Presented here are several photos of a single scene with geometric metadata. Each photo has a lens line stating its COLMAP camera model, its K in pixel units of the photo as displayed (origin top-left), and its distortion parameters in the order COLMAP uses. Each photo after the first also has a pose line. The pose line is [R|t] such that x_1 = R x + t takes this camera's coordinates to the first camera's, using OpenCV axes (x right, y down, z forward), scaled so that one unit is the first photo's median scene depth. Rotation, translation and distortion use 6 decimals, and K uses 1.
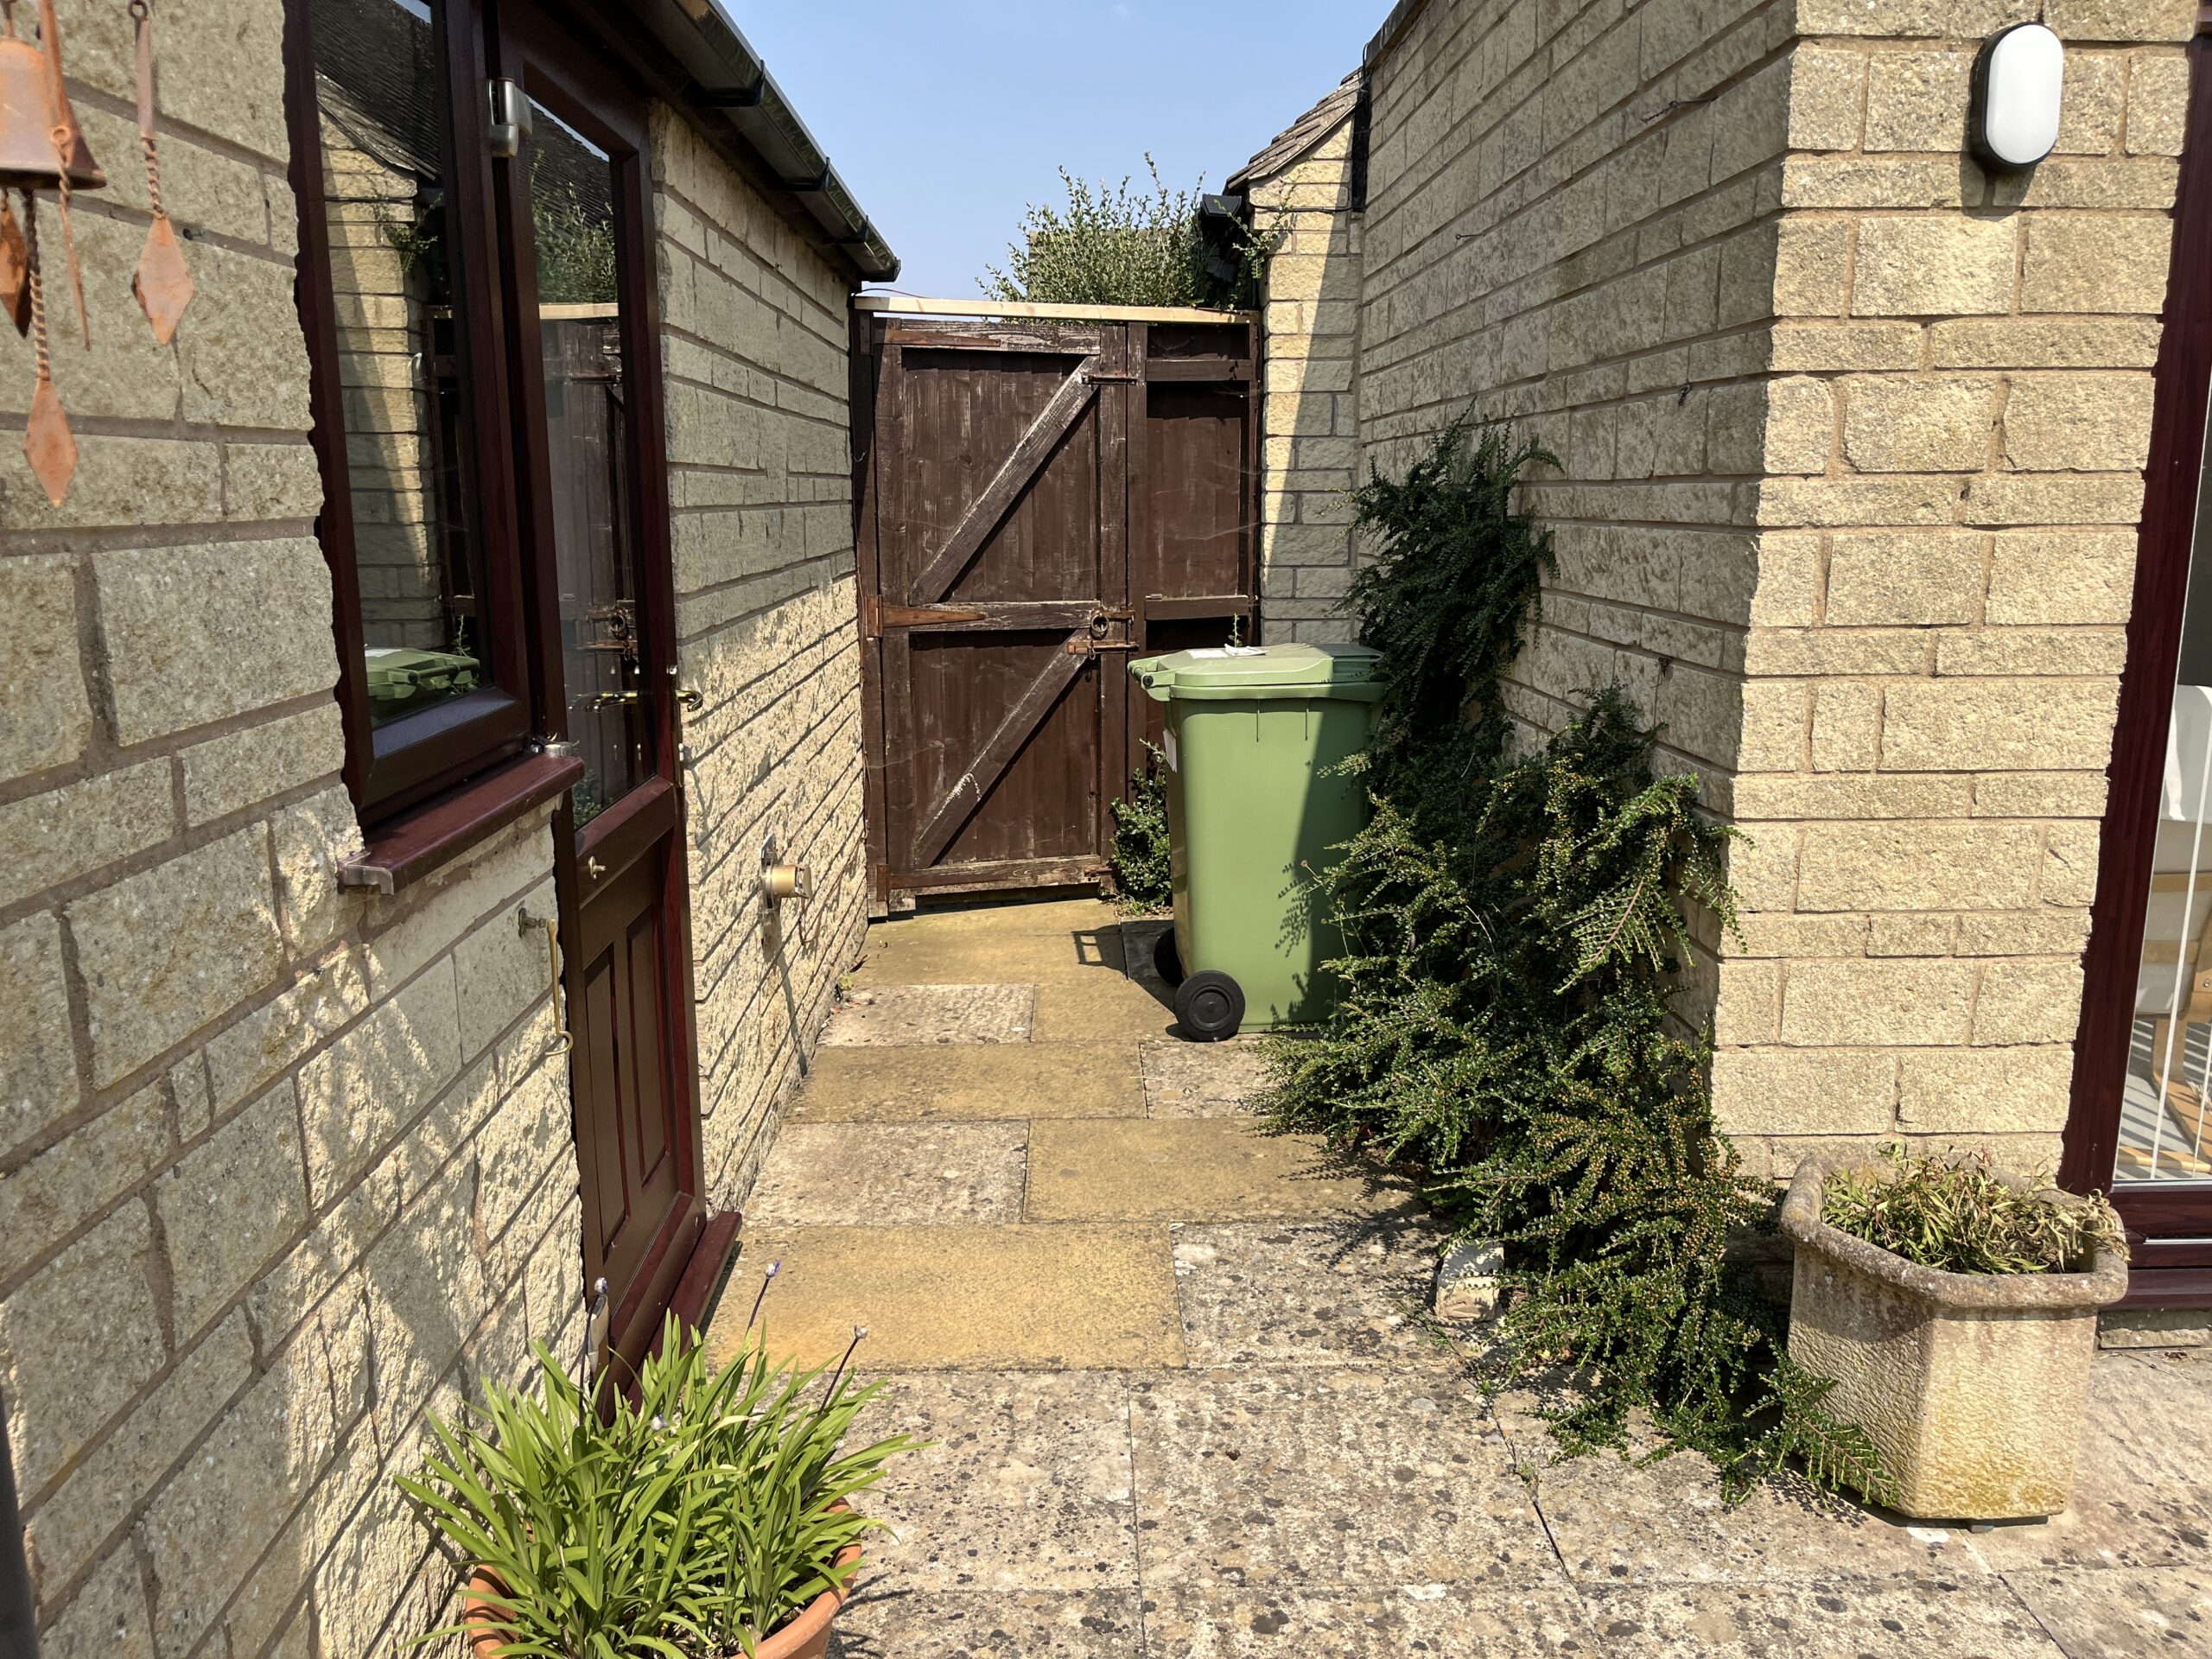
lens RADIAL K [[1674.6, 0, 1086.7], [0, 1674.6, 844.4], [0, 0, 1]] dist [0.061792, -0.096776]
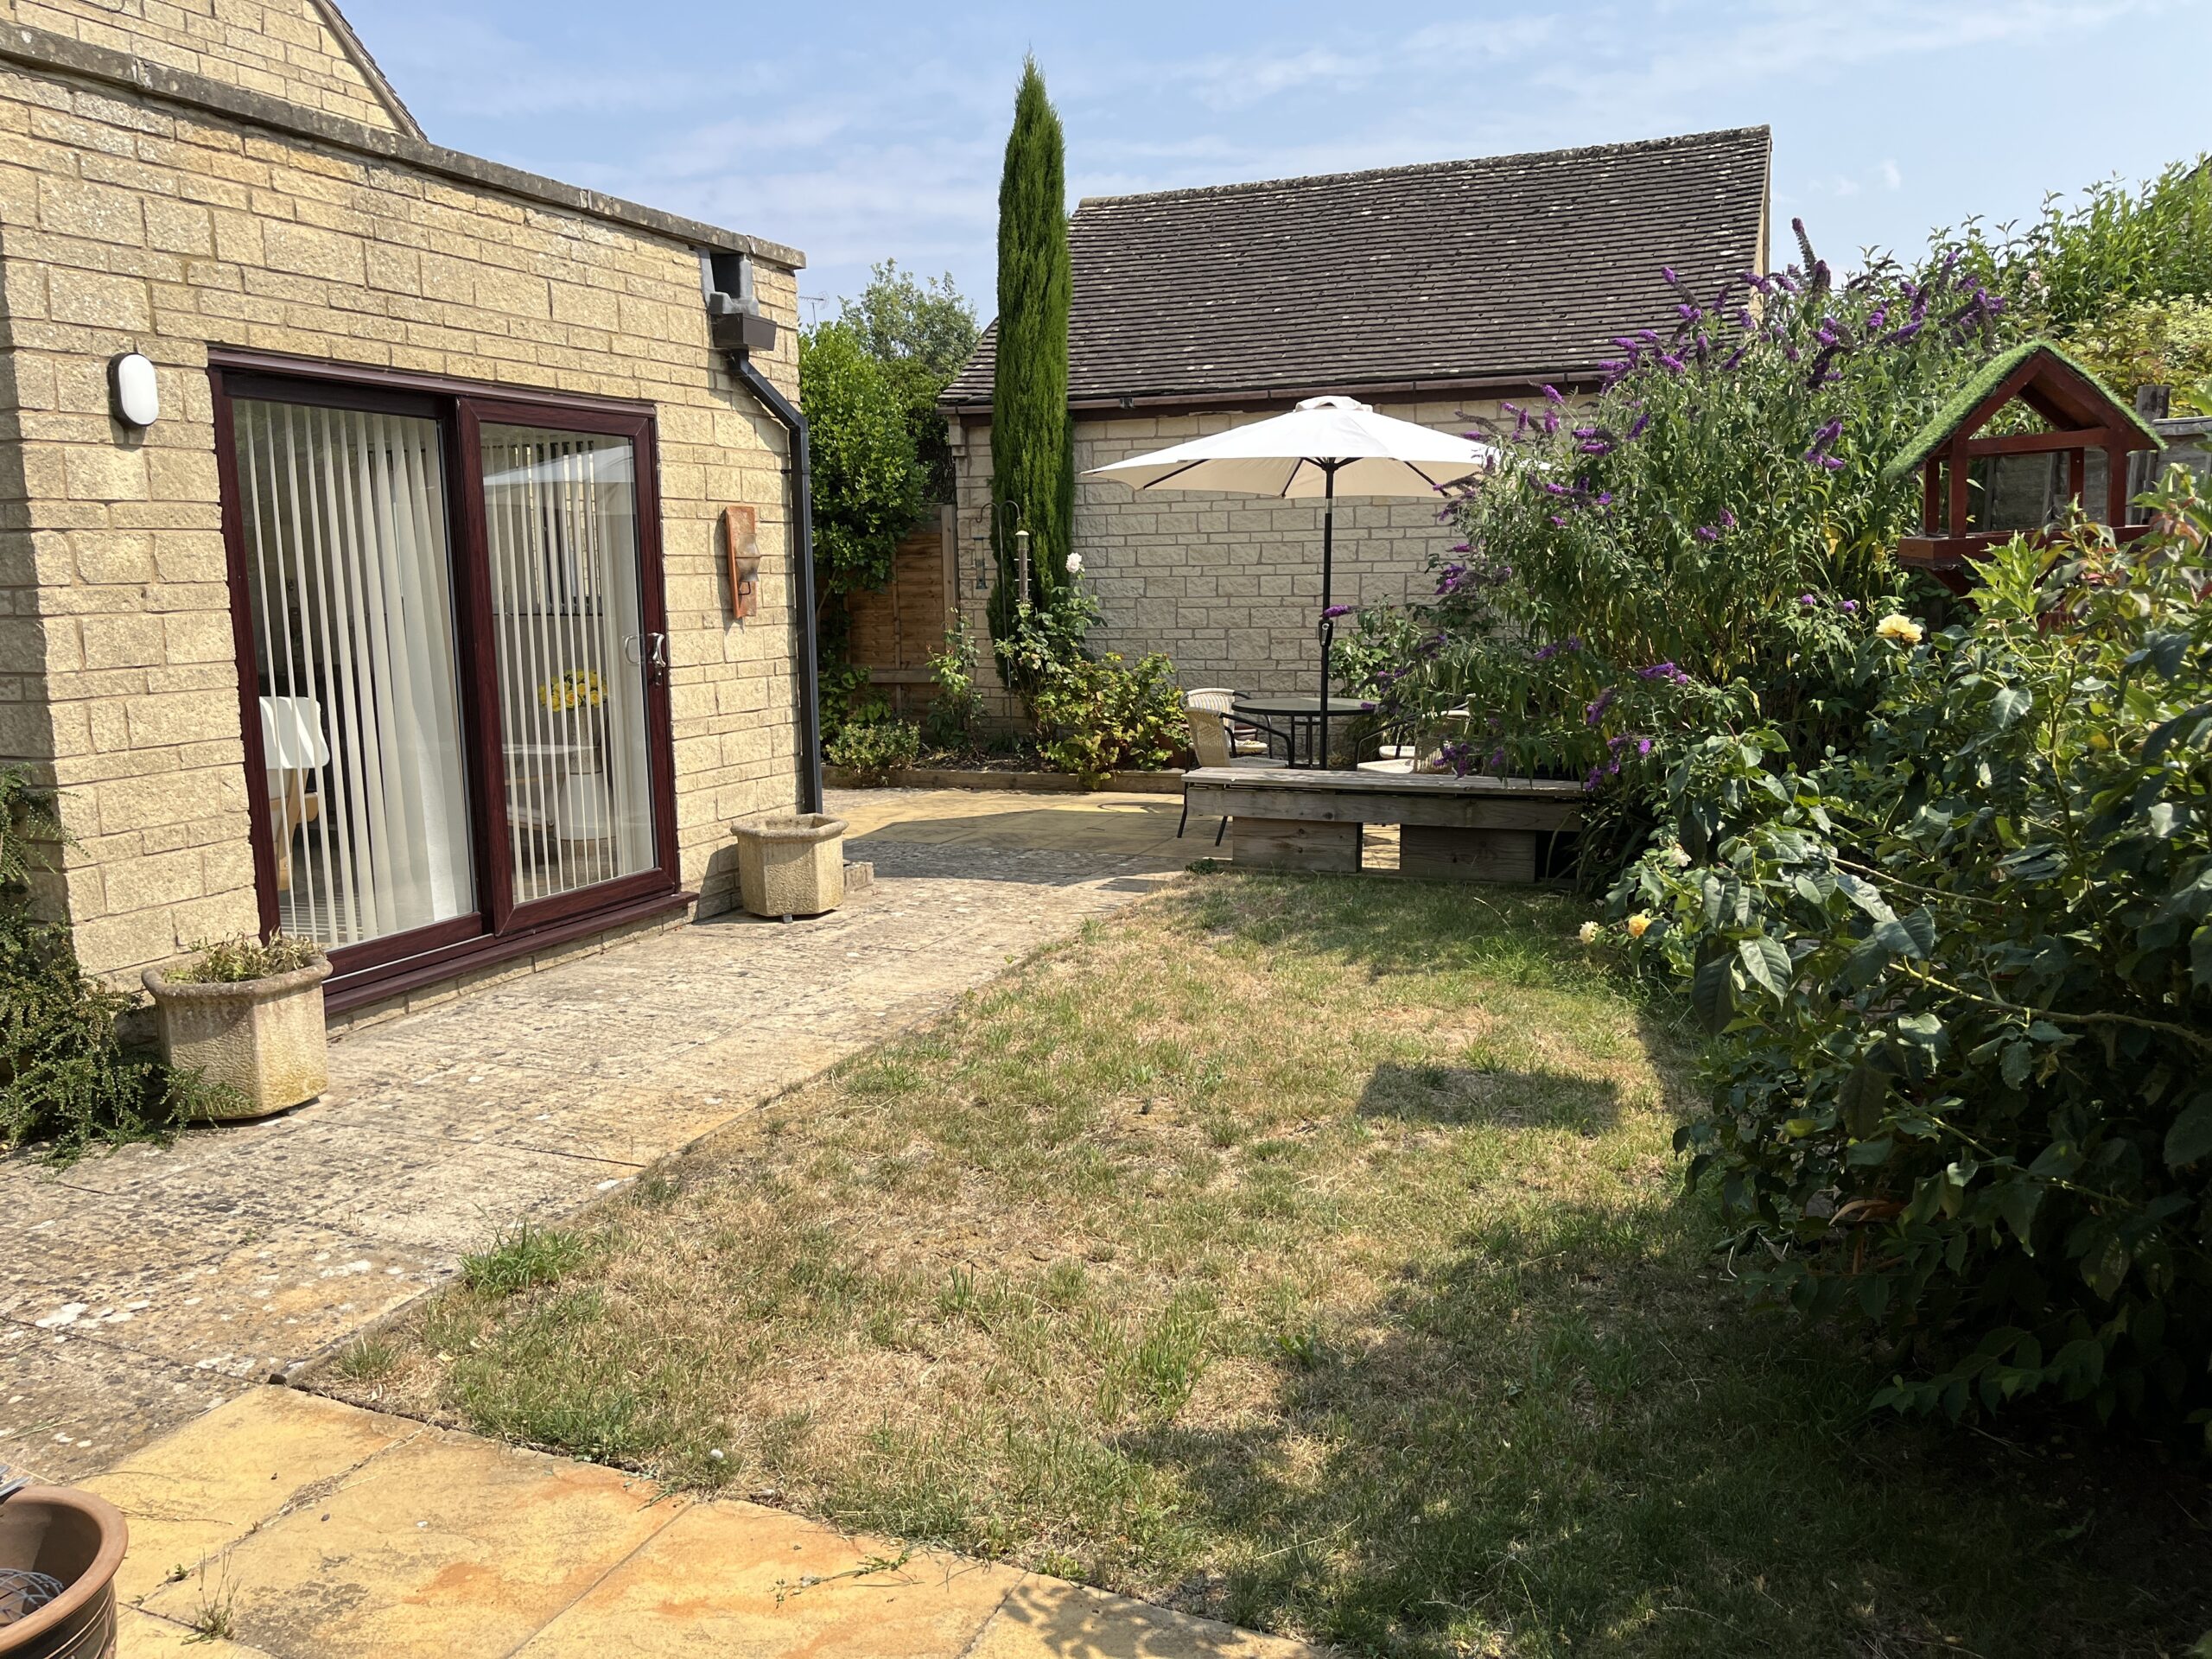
lens RADIAL K [[1674.6, 0, 1110.6], [0, 1674.6, 840.2], [0, 0, 1]] dist [0.061792, -0.096776]
pose [[0.398752, -0.146798, 0.905233, -0.777057], [0.200342, 0.977206, 0.070220, 0.137552], [-0.894908, 0.153356, 0.419072, -0.683842]]
